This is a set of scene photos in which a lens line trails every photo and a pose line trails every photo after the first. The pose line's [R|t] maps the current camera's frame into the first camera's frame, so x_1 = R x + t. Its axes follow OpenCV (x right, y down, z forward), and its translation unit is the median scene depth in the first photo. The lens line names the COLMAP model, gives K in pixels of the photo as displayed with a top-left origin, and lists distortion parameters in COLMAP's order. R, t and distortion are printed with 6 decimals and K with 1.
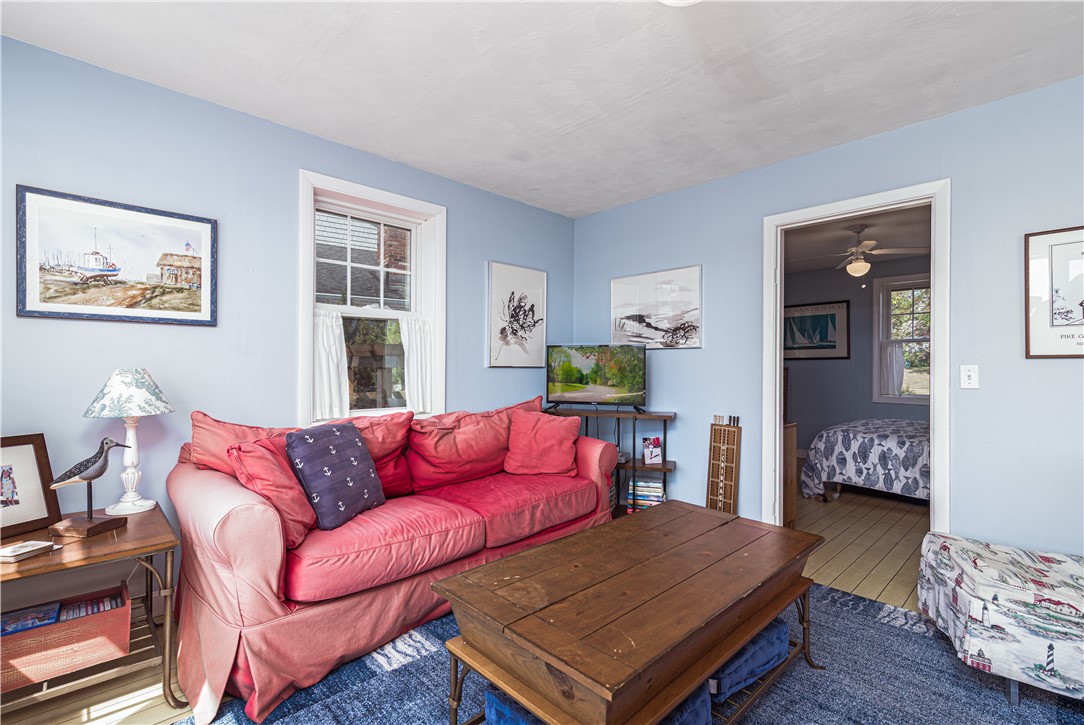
lens RADIAL K [[490.2, 0, 544.9], [0, 490.2, 364.7], [0, 0, 1]] dist [0.015818, -0.000520]
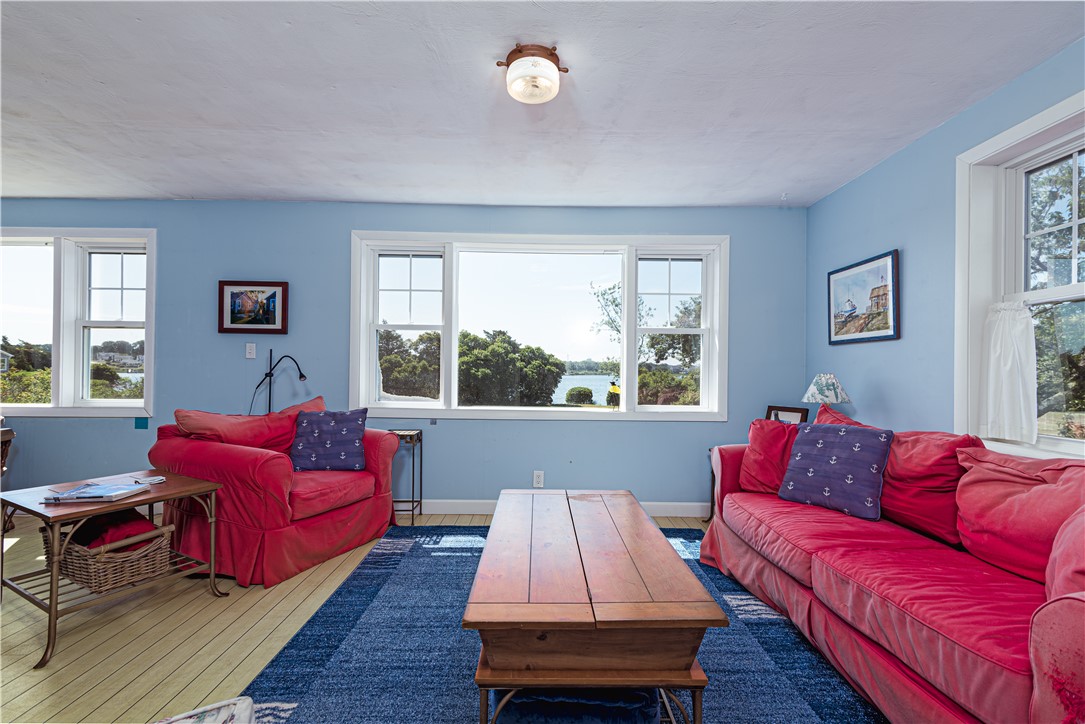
lens RADIAL K [[490.7, 0, 544.7], [0, 490.7, 366.3], [0, 0, 1]] dist [0.015818, -0.000520]
pose [[-0.686303, -0.012704, -0.727205, 0.838470], [-0.003242, 0.999891, -0.014408, 0.008116], [0.727309, -0.007531, -0.686269, 1.304491]]
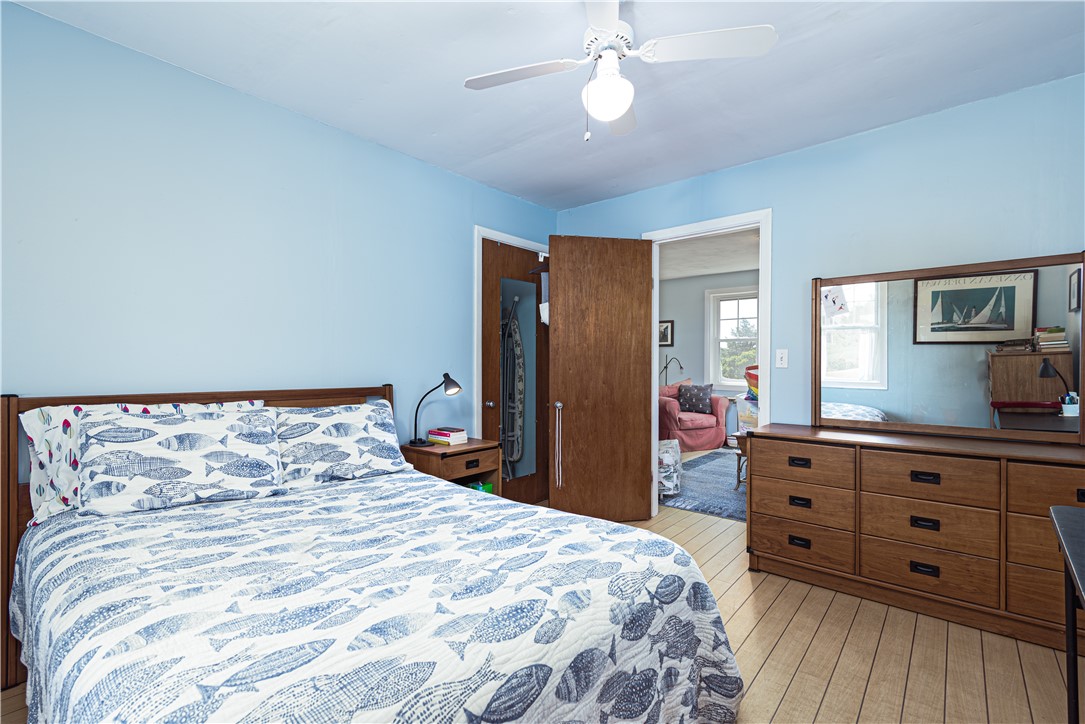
lens RADIAL K [[490.7, 0, 541.8], [0, 490.7, 364.8], [0, 0, 1]] dist [0.015818, -0.000520]
pose [[-0.994580, -0.002336, -0.103944, 1.115703], [-0.001862, 0.999987, -0.004657, 0.012338], [0.103954, -0.004439, -0.994572, 1.946432]]
